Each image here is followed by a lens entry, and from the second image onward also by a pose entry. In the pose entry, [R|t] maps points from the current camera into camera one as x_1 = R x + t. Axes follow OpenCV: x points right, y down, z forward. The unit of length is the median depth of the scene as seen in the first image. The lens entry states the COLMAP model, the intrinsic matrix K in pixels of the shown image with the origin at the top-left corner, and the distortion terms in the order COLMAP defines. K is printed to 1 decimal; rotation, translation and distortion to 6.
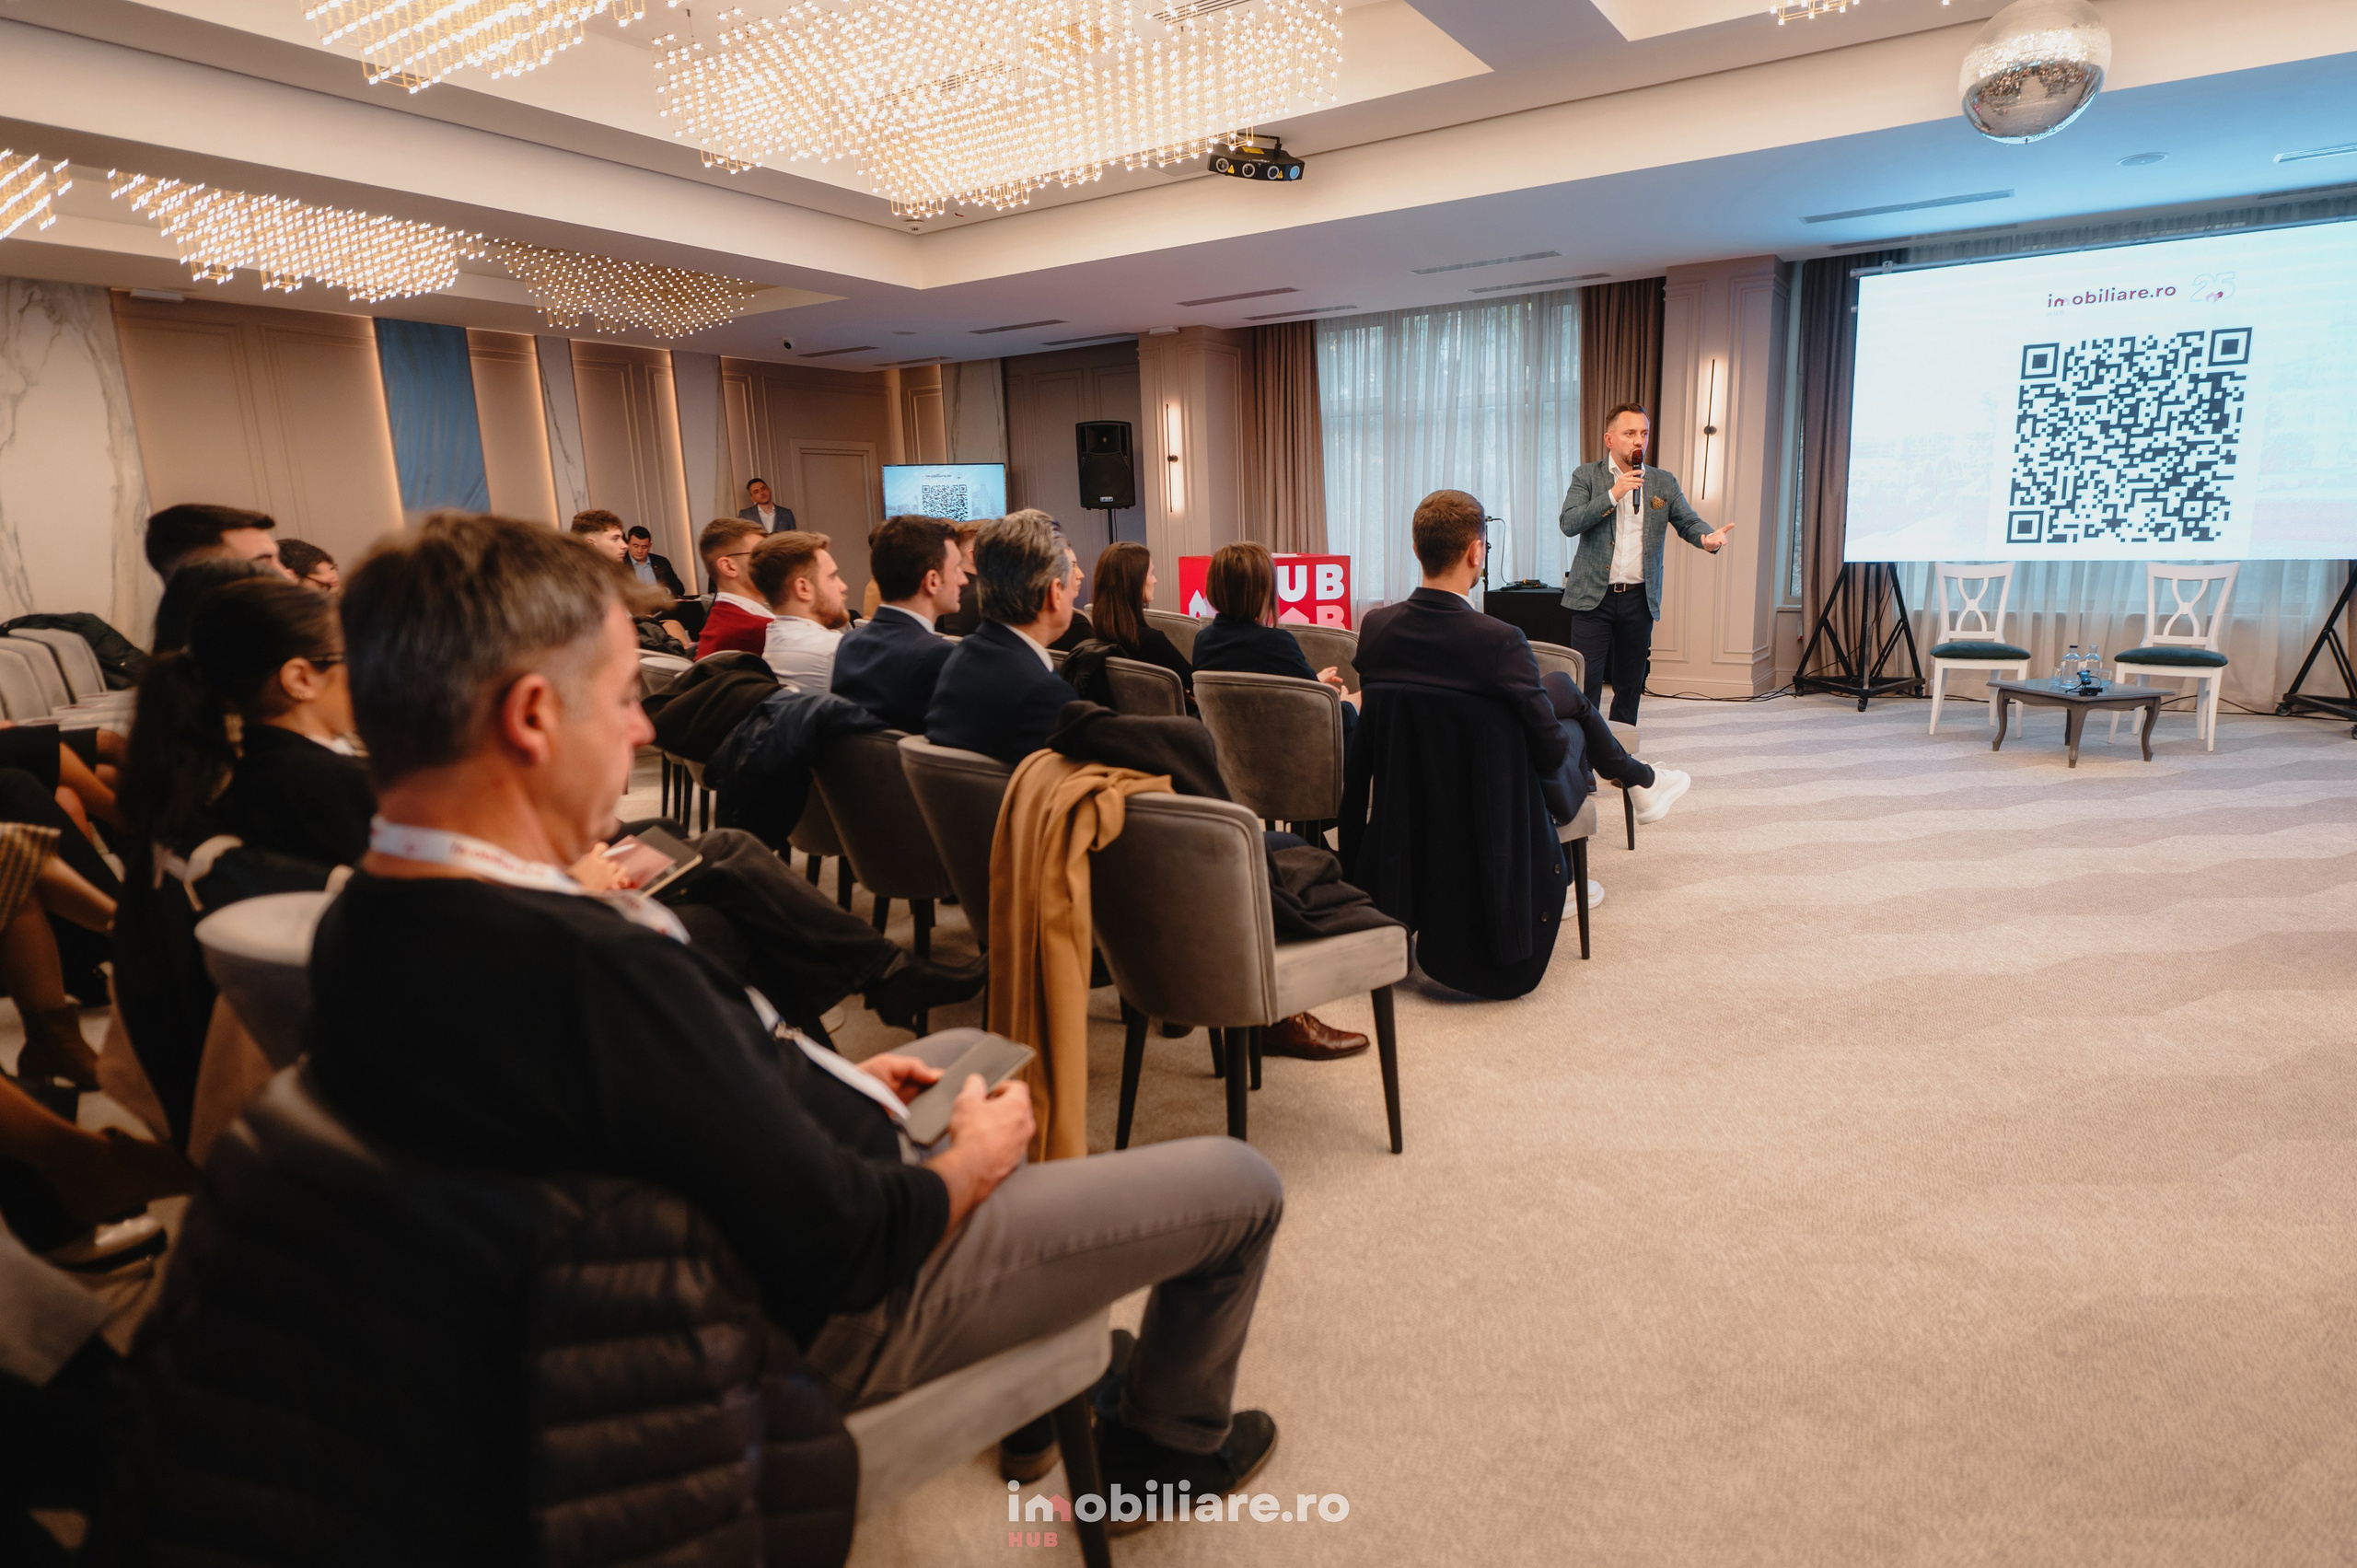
lens RADIAL K [[1206.5, 0, 1296.9], [0, 1206.5, 773.0], [0, 0, 1]] dist [-0.003557, -0.001850]
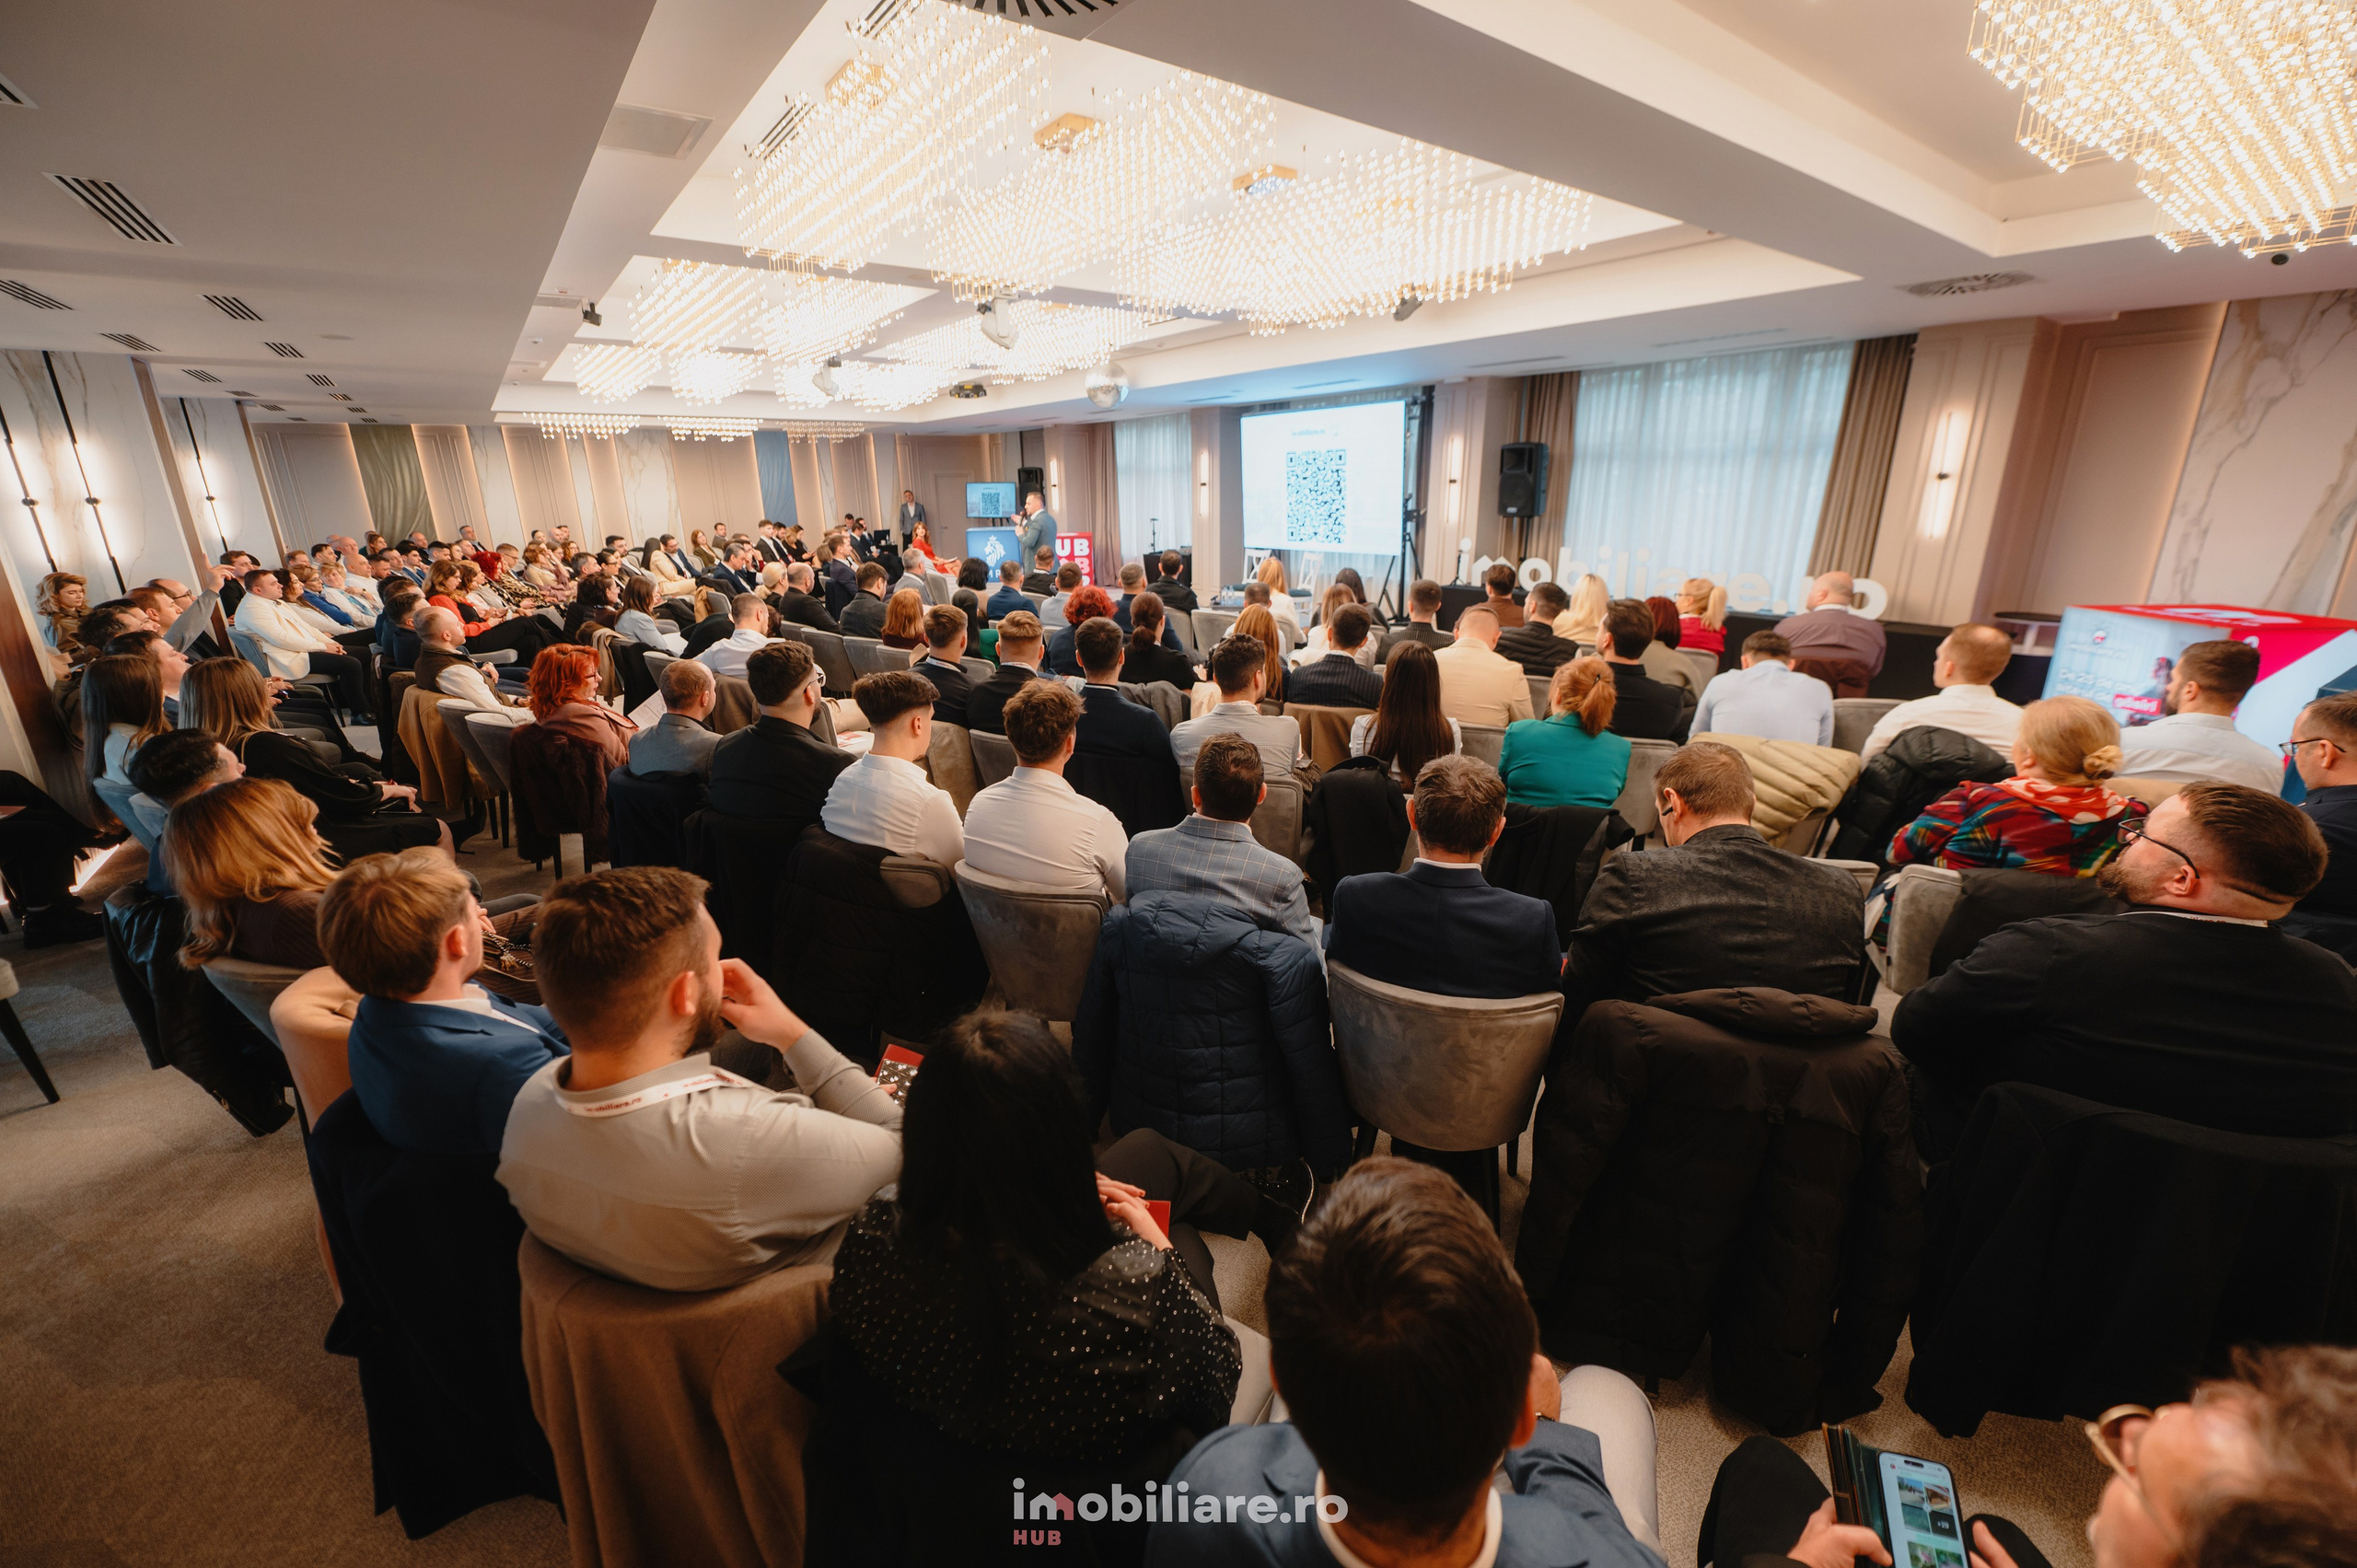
lens RADIAL K [[937.2, 0, 1178.5], [0, 937.2, 784.0], [0, 0, 1]] dist [-0.002562, -0.000521]
pose [[0.929343, 0.119769, -0.349251, 1.122317], [-0.080171, 0.988816, 0.125763, 0.056277], [0.360407, -0.088877, 0.928551, -0.772711]]
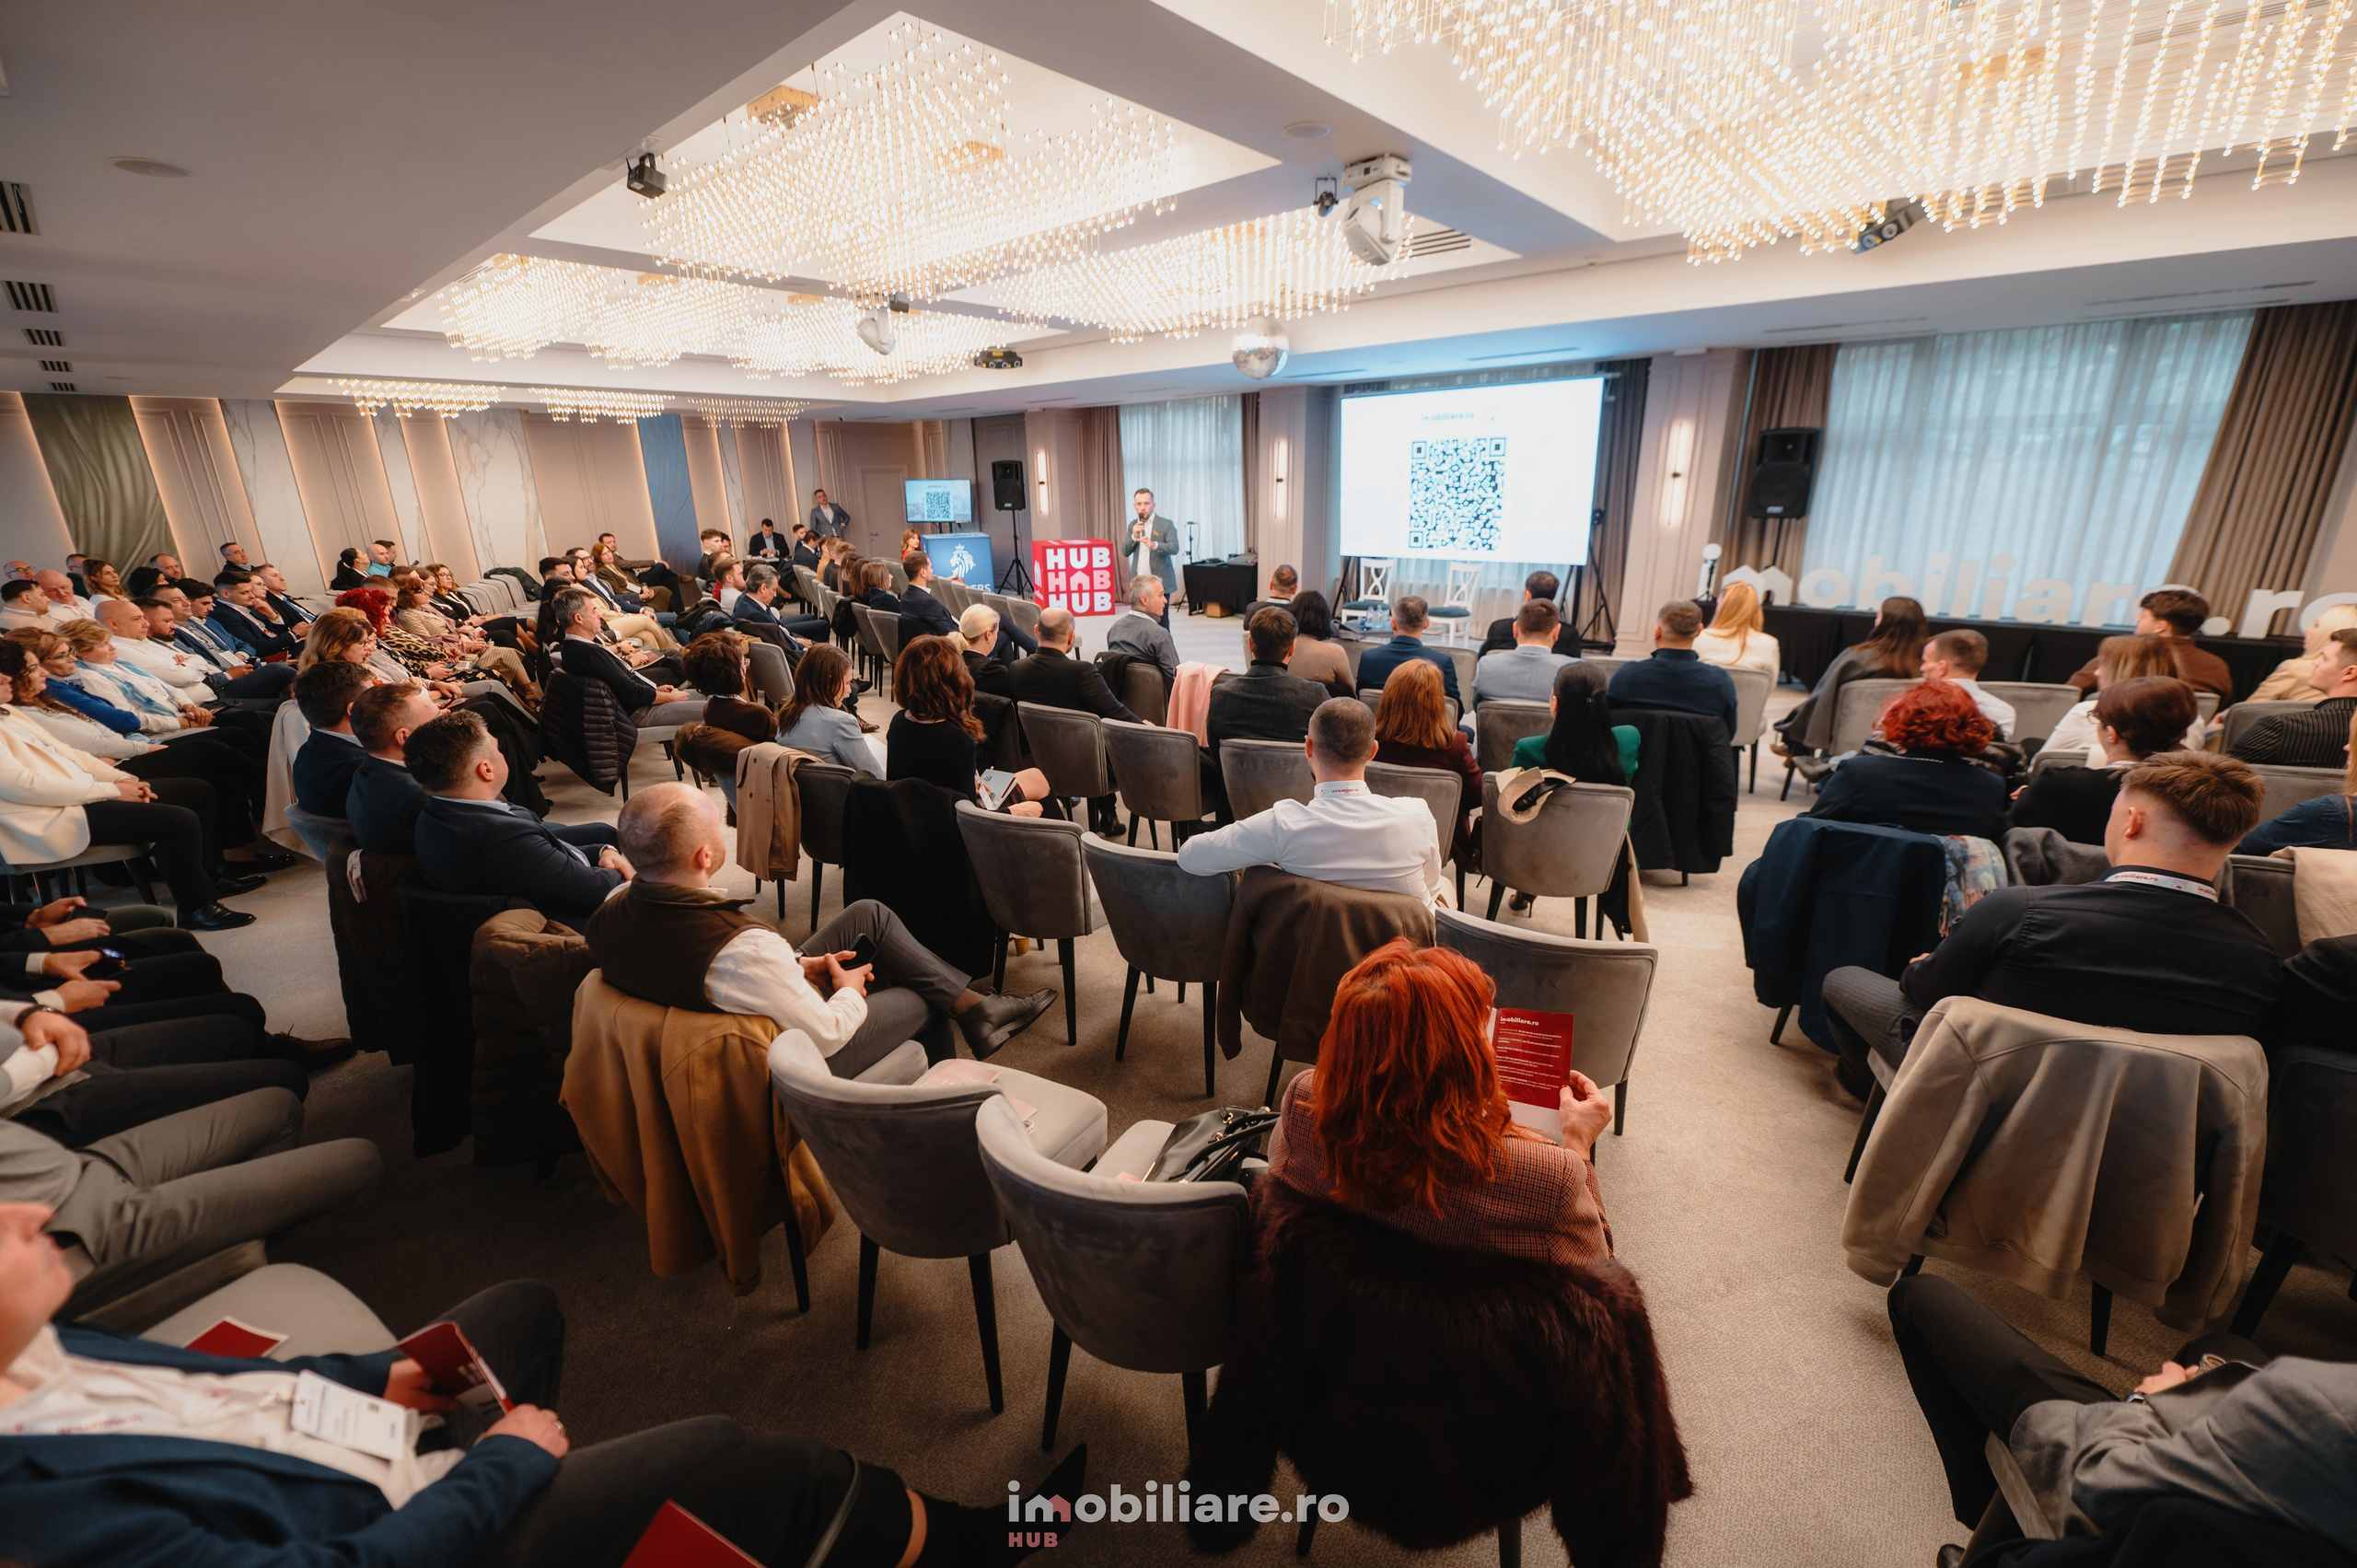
lens RADIAL K [[937.2, 0, 1178.5], [0, 937.2, 784.0], [0, 0, 1]] dist [-0.002562, -0.000521]
pose [[0.984076, 0.059583, -0.167463, 0.531040], [-0.040482, 0.992512, 0.115244, 0.019977], [0.173076, -0.106629, 0.979119, -0.549495]]
